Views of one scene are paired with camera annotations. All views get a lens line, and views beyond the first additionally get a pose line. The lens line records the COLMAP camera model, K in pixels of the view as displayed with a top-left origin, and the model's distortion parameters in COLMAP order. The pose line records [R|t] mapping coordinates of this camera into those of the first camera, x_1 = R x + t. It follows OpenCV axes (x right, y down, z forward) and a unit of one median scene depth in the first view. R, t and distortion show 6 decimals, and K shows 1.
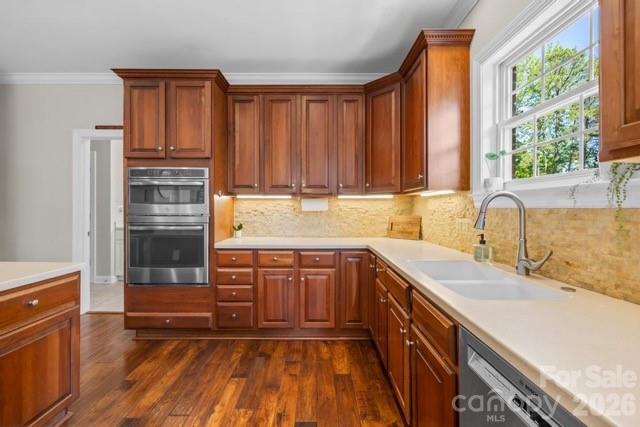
lens RADIAL K [[273.8, 0, 320.1], [0, 273.8, 211.5], [0, 0, 1]] dist [0.000687, -0.000157]
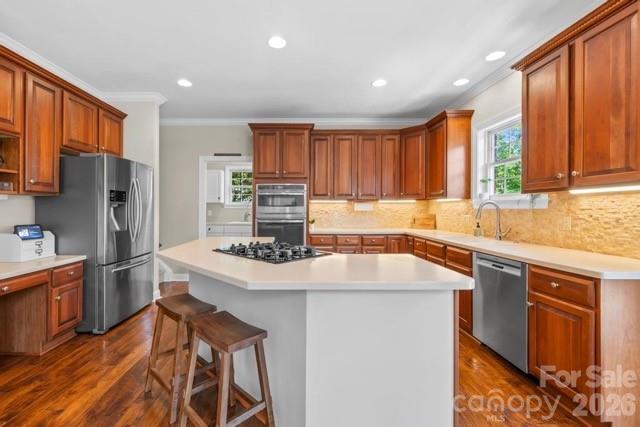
lens RADIAL K [[273.8, 0, 304.0], [0, 273.8, 215.5], [0, 0, 1]] dist [0.000687, -0.000157]
pose [[0.999980, -0.001890, -0.006067, -0.411494], [0.001976, 0.999898, 0.014127, 0.003155], [0.006039, -0.014139, 0.999882, -0.617089]]
